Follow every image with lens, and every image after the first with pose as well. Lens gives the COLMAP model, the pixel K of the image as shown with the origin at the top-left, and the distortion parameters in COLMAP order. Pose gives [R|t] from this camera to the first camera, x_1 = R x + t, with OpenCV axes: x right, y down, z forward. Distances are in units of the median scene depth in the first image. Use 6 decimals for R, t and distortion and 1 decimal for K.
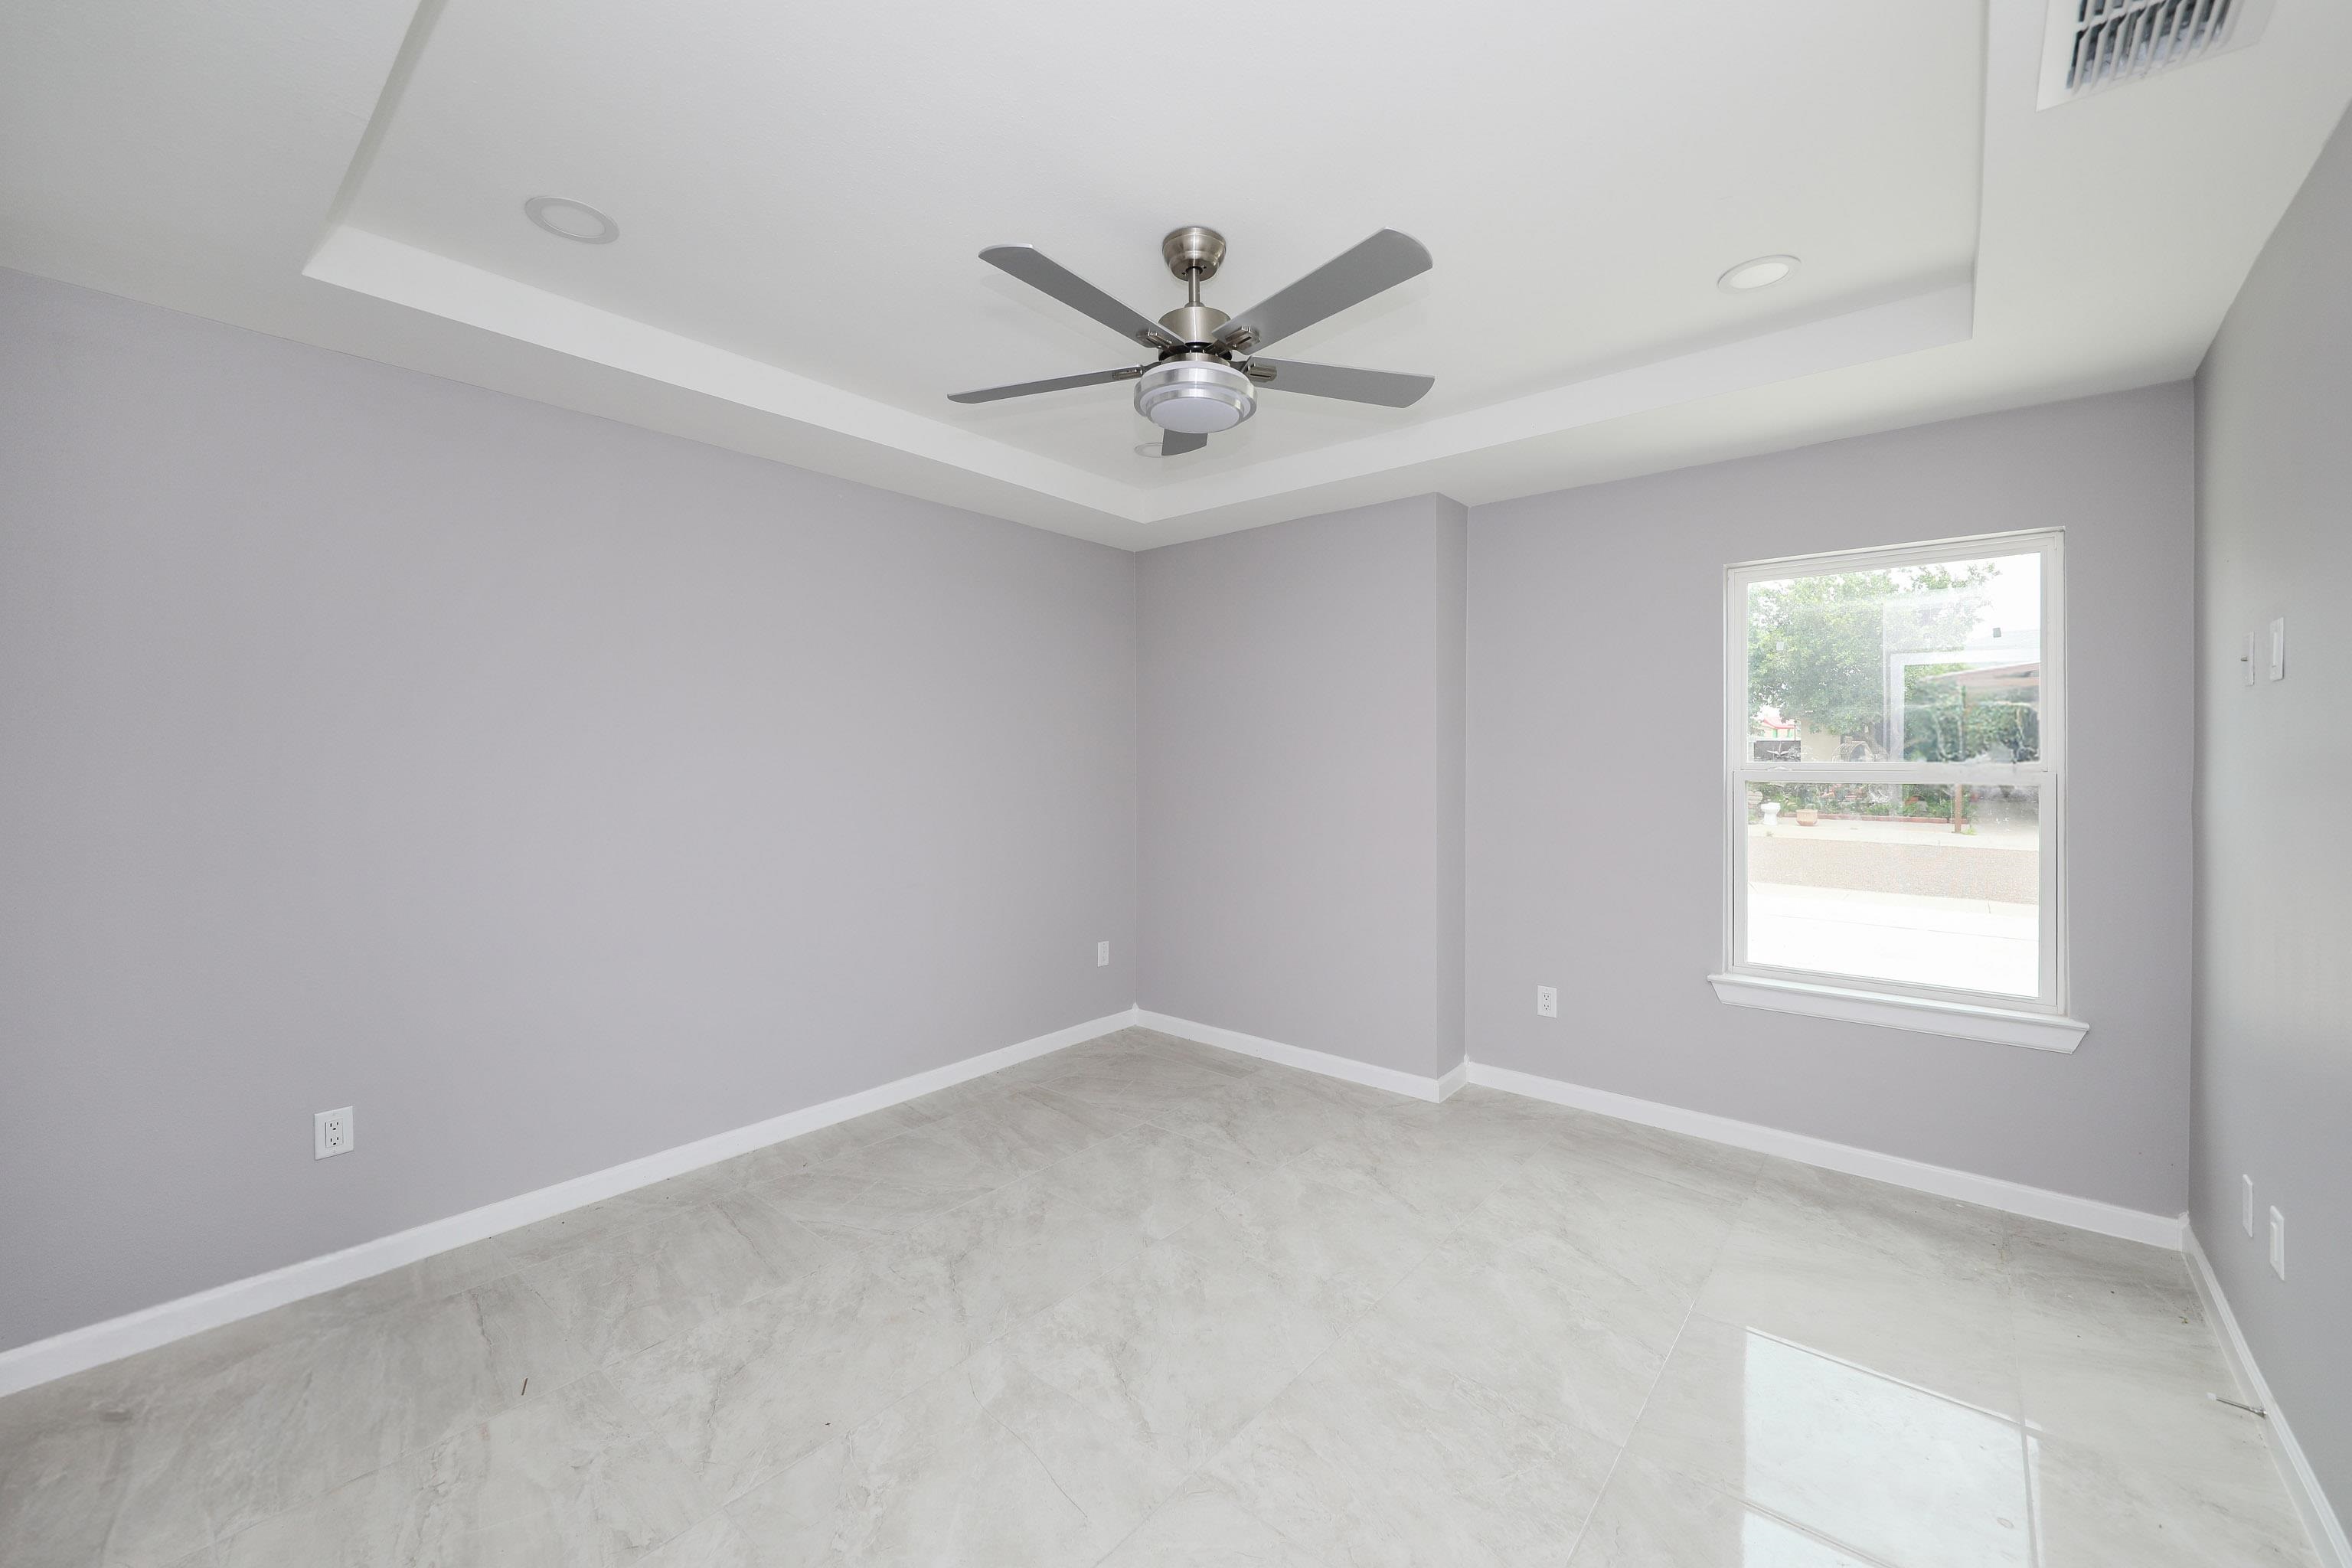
lens RADIAL K [[923.5, 0, 1171.9], [0, 923.5, 788.6], [0, 0, 1]] dist [0.003244, -0.000174]
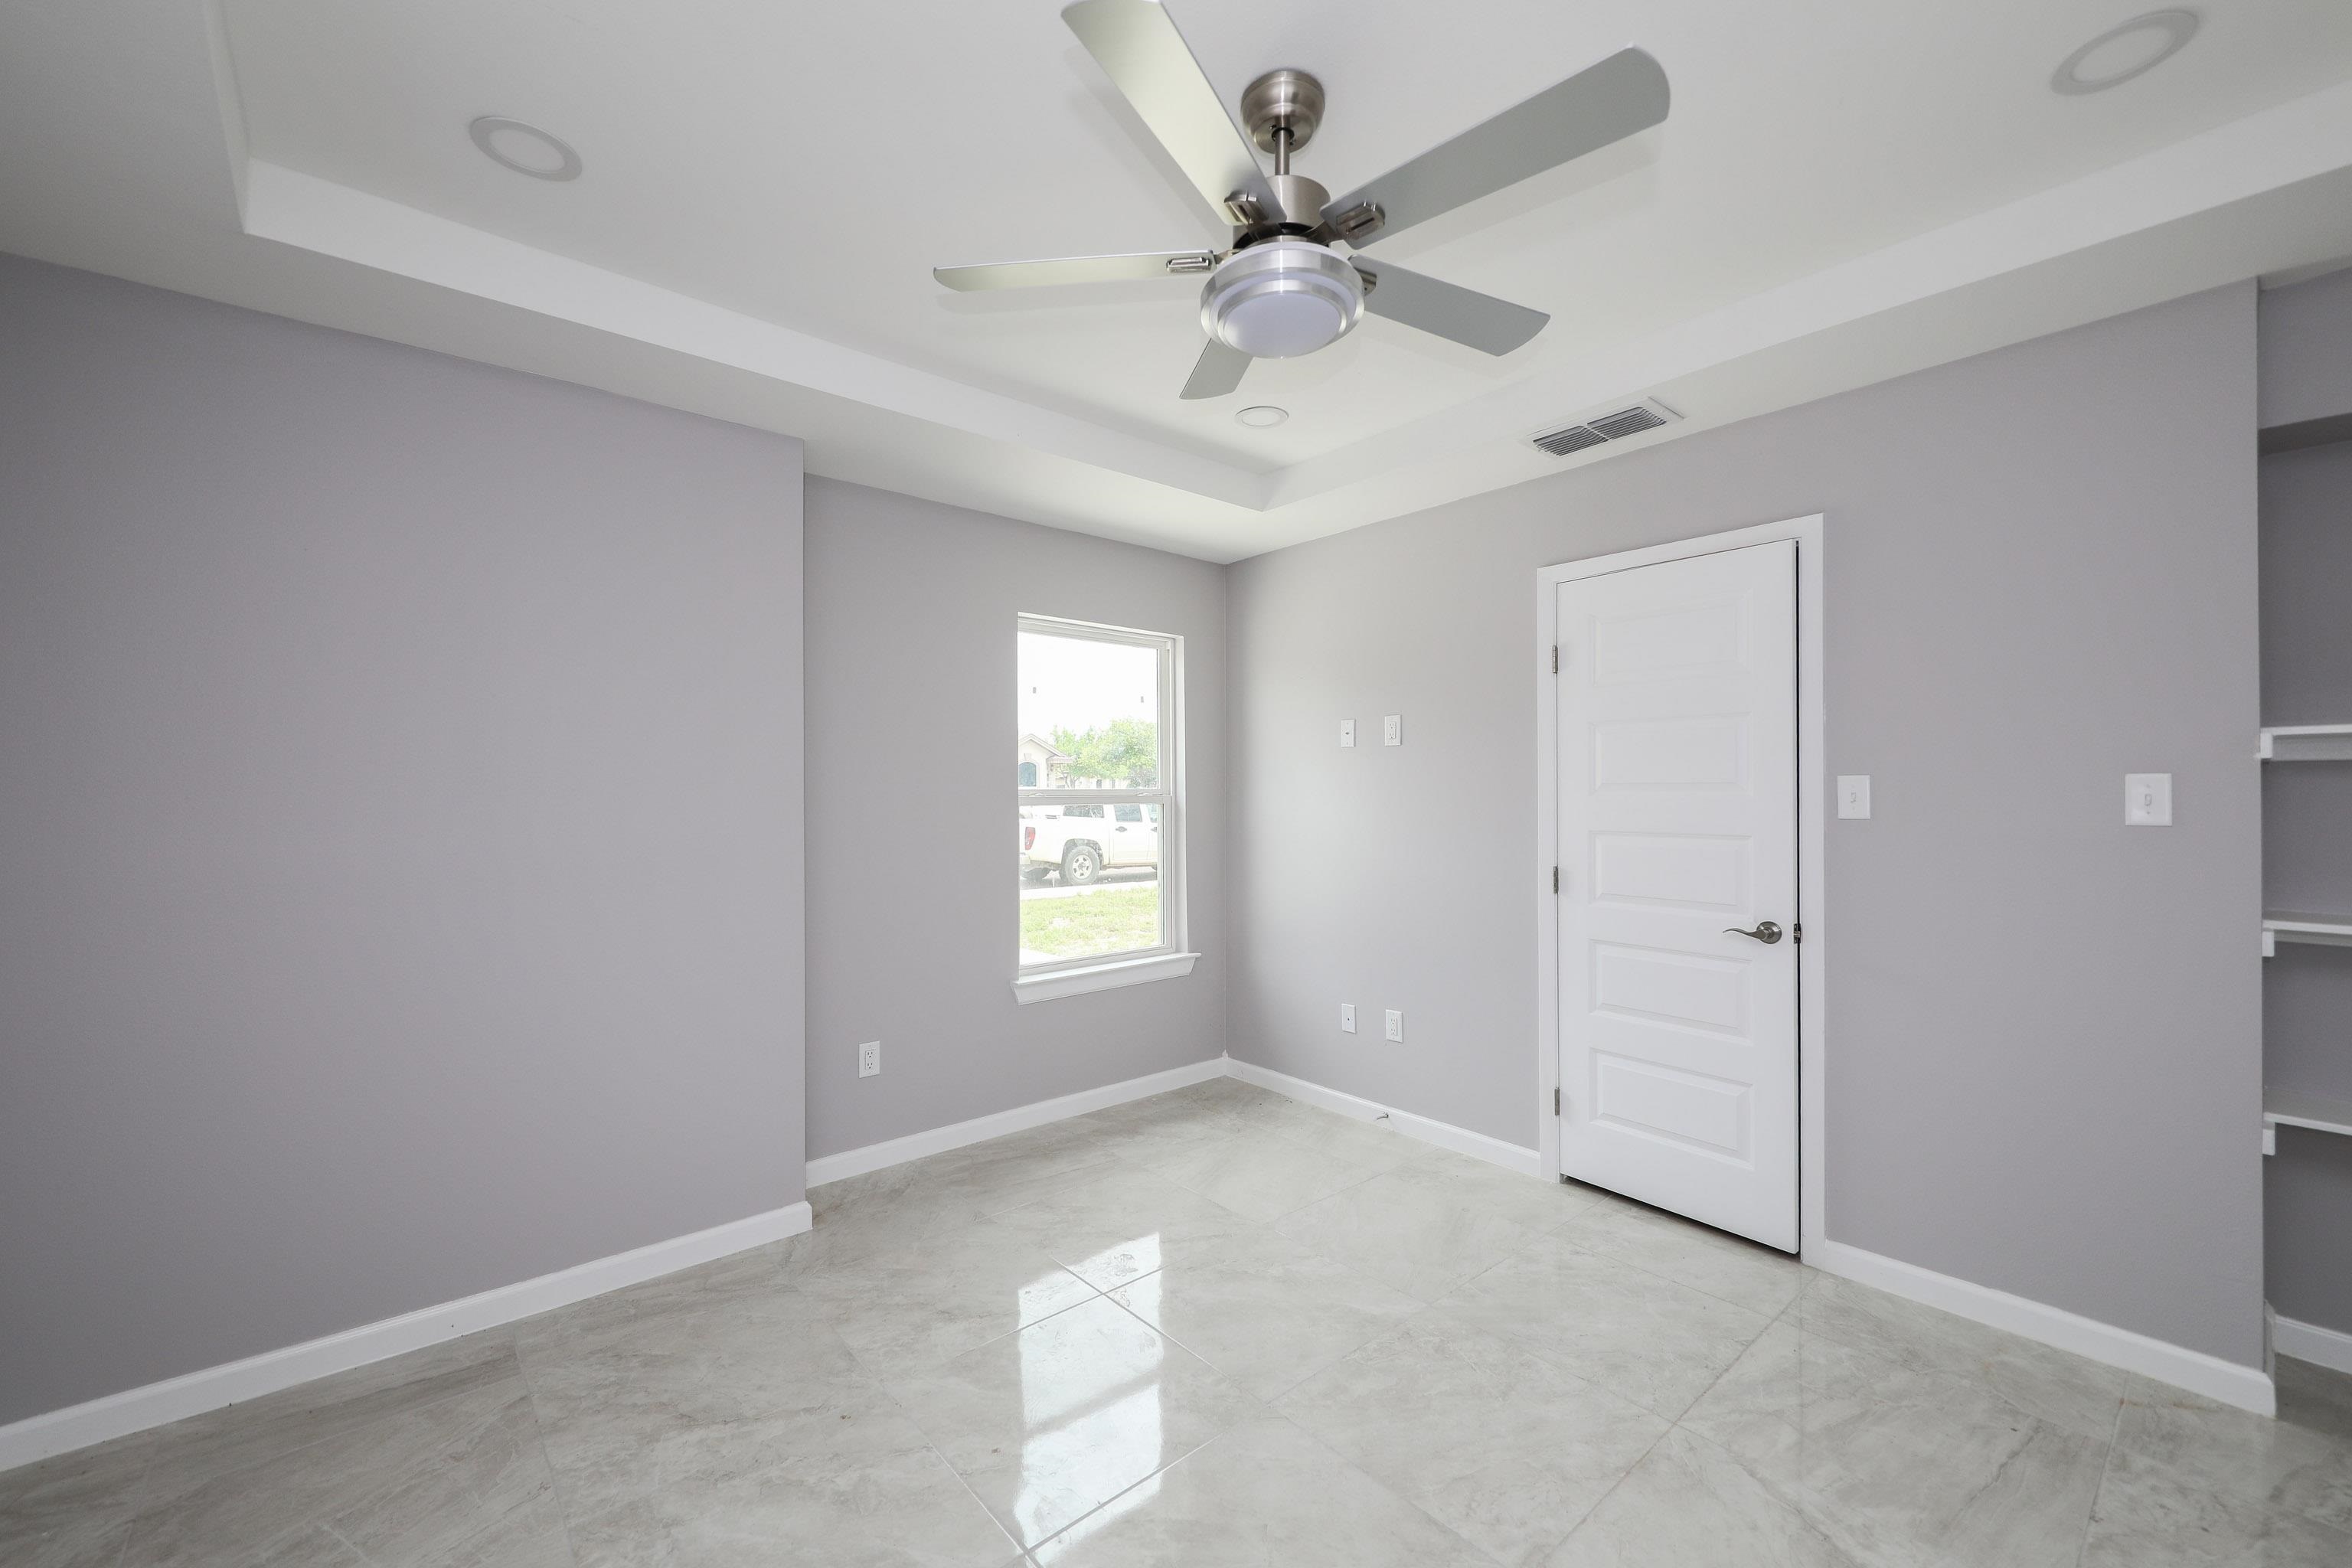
lens RADIAL K [[923.5, 0, 1190.8], [0, 923.5, 771.6], [0, 0, 1]] dist [0.003244, -0.000174]
pose [[0.163857, 0.013355, 0.986394, -0.559796], [0.033700, 0.999249, -0.019127, -0.029495], [-0.985908, 0.036376, 0.163284, 0.678889]]
